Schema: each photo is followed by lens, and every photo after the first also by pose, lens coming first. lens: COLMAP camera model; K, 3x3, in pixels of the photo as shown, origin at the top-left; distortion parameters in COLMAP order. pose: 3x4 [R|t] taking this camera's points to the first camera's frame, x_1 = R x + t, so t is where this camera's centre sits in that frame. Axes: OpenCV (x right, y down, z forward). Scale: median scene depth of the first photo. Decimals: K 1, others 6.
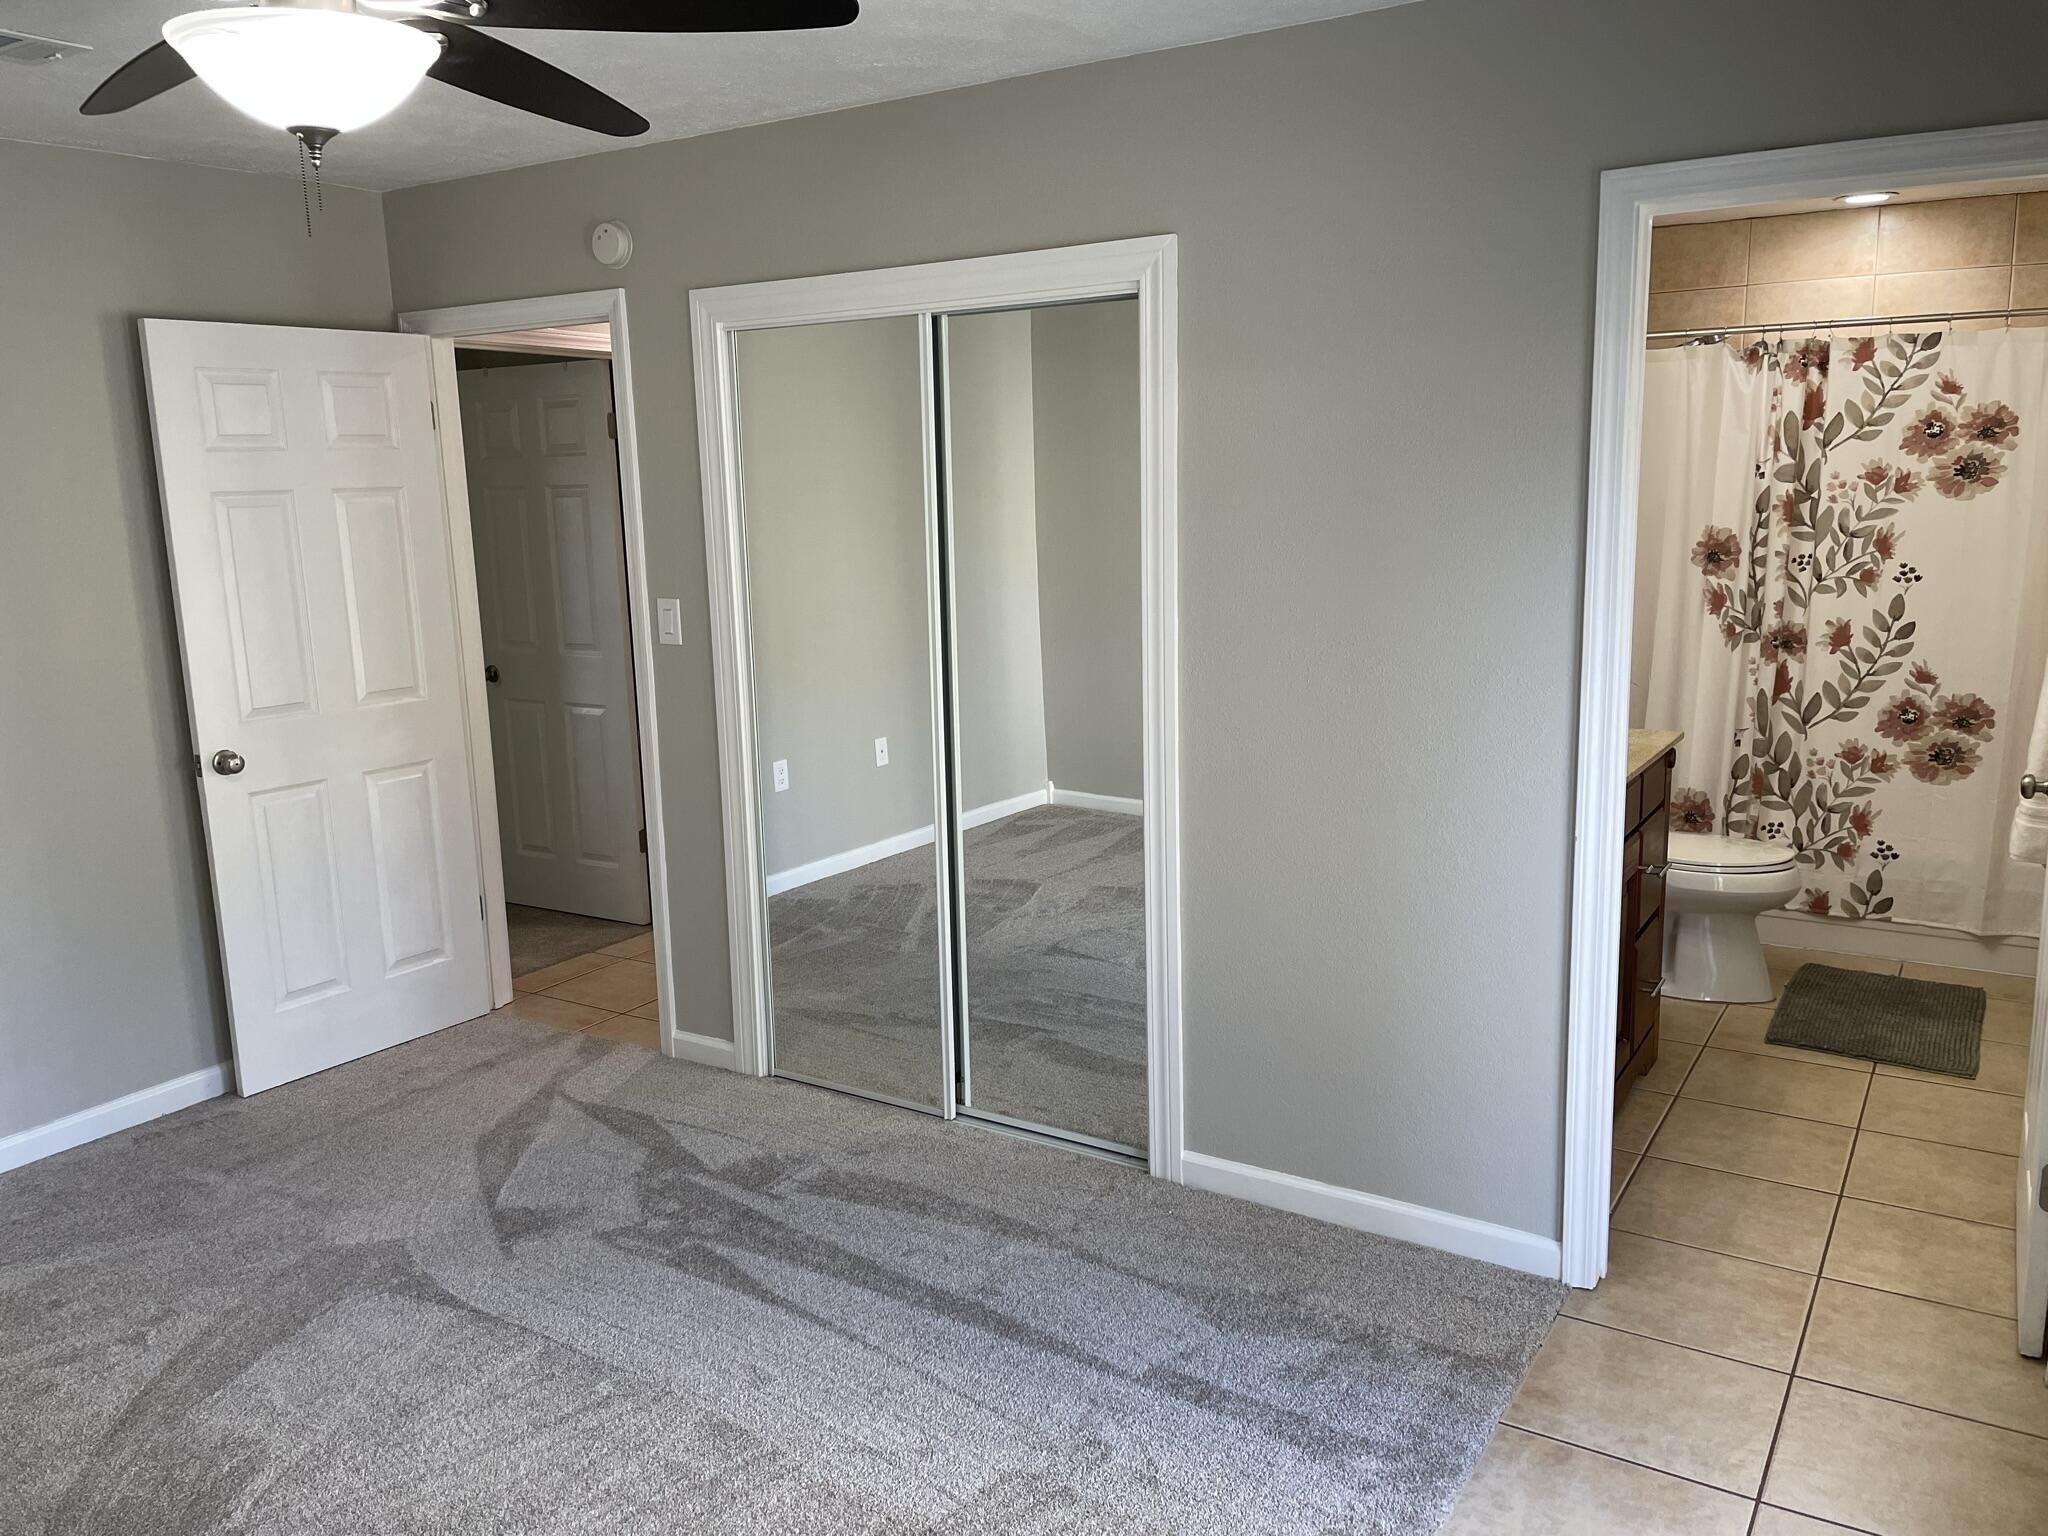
lens RADIAL K [[1537.5, 0, 1015.4], [0, 1537.5, 760.7], [0, 0, 1]] dist [0.086925, -0.108831]
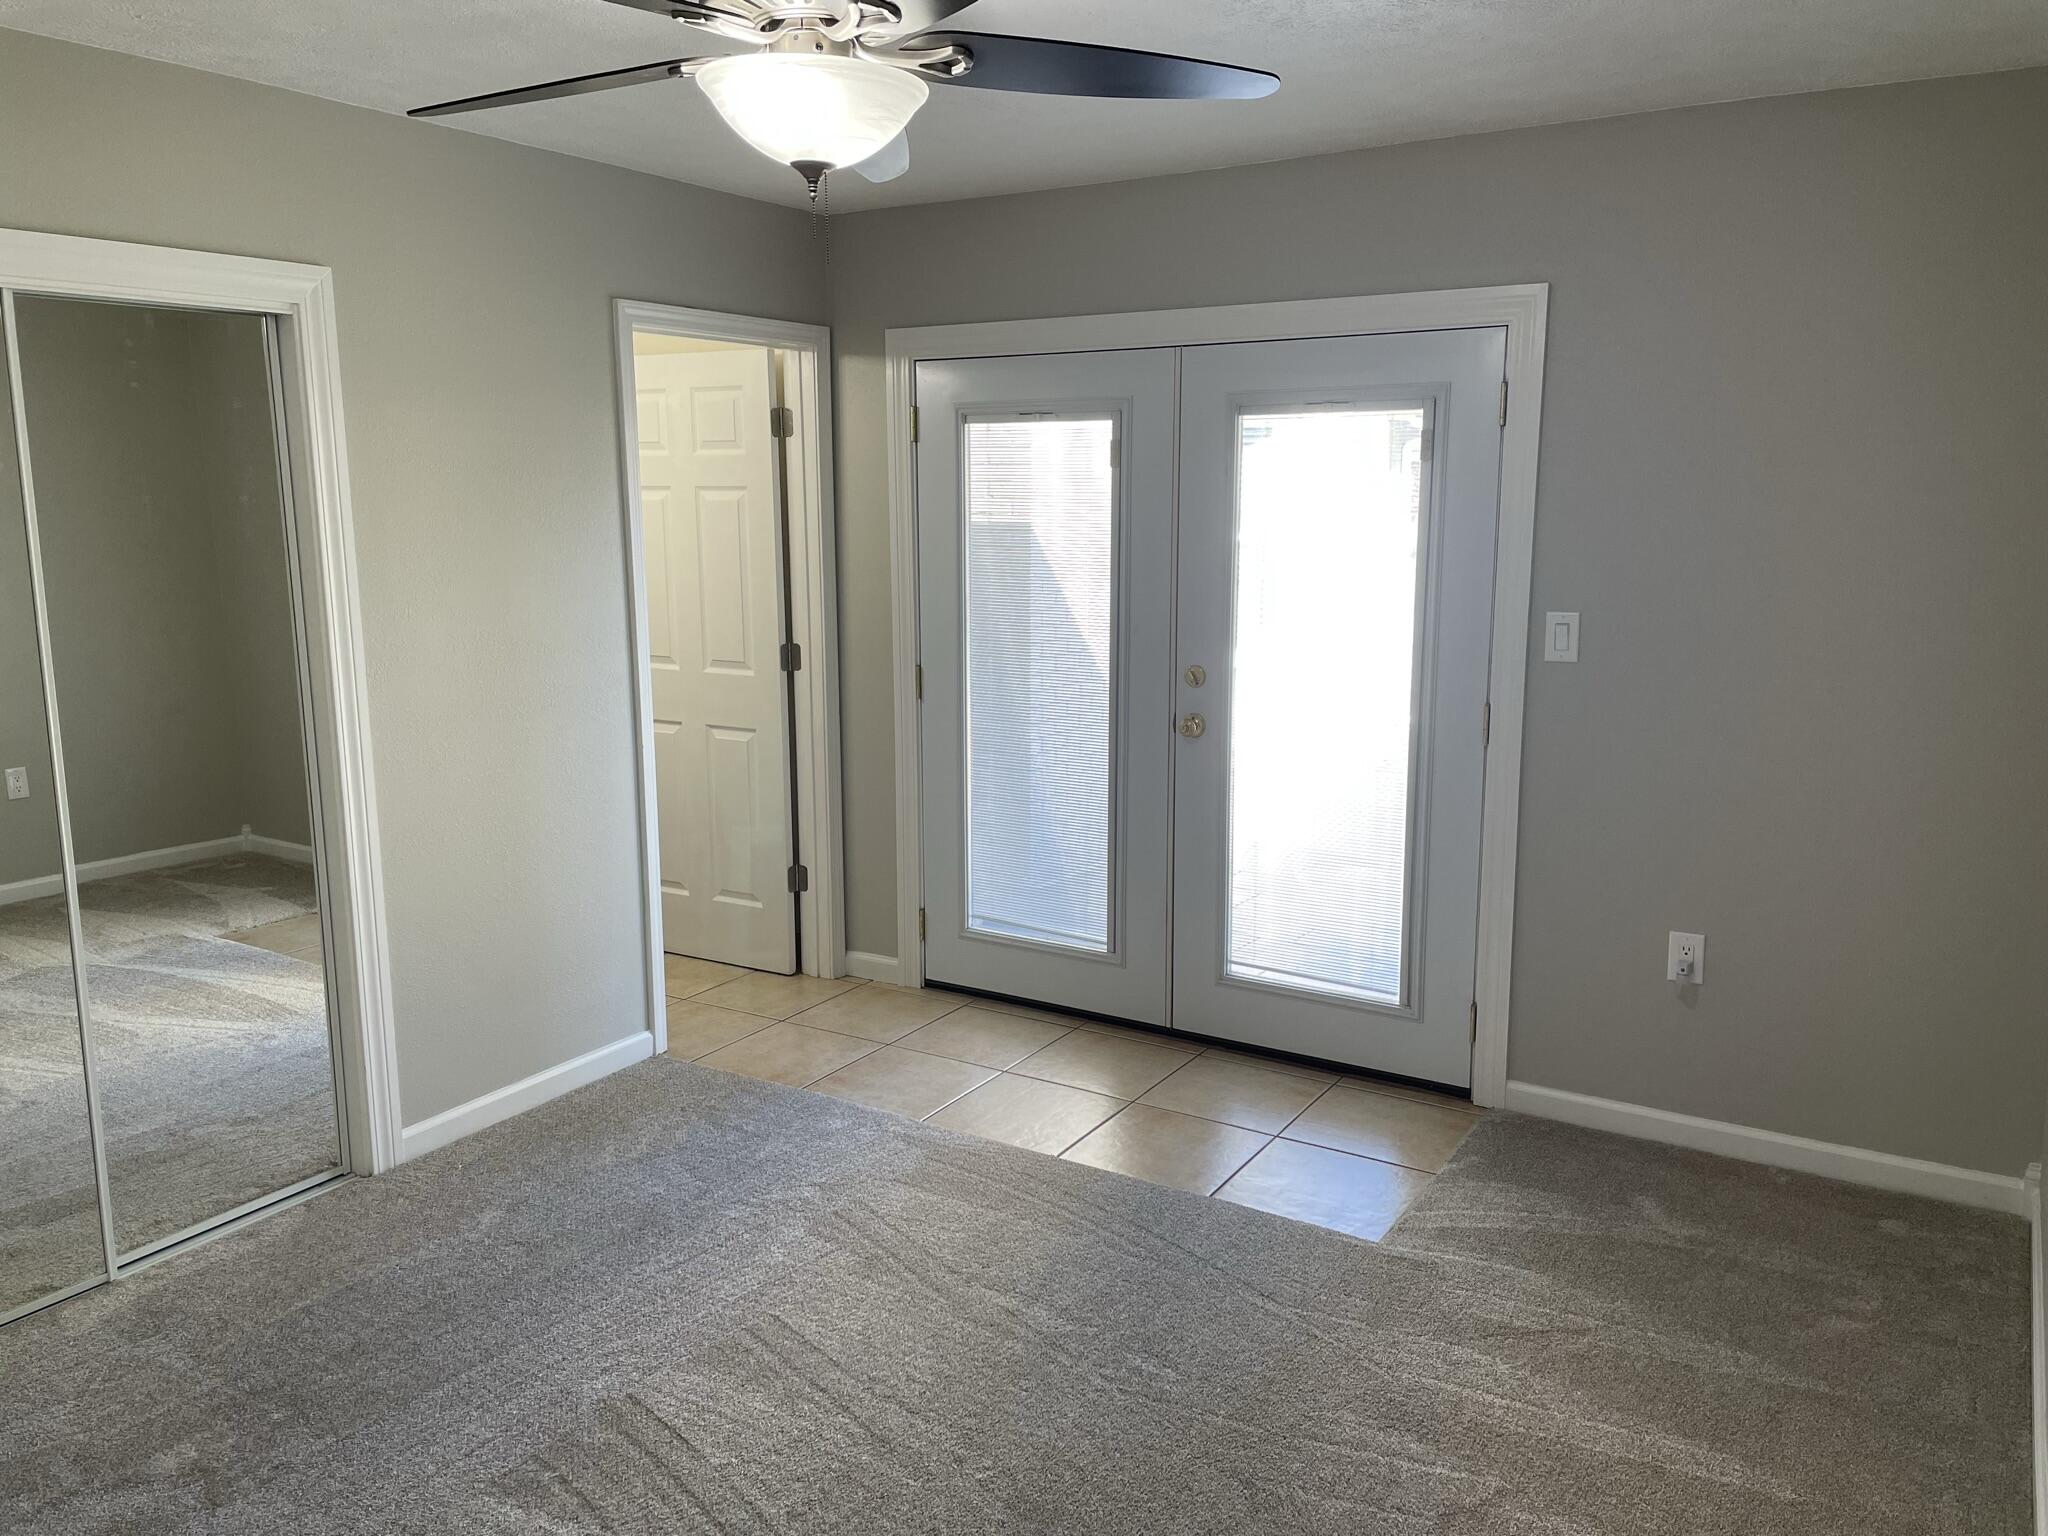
lens RADIAL K [[1537.5, 0, 1015.4], [0, 1537.5, 760.7], [0, 0, 1]] dist [0.086925, -0.108831]
pose [[-0.014373, -0.151816, 0.988304, -1.260142], [0.183248, 0.971266, 0.151864, -0.108880], [-0.982962, 0.183287, 0.013860, 0.728844]]
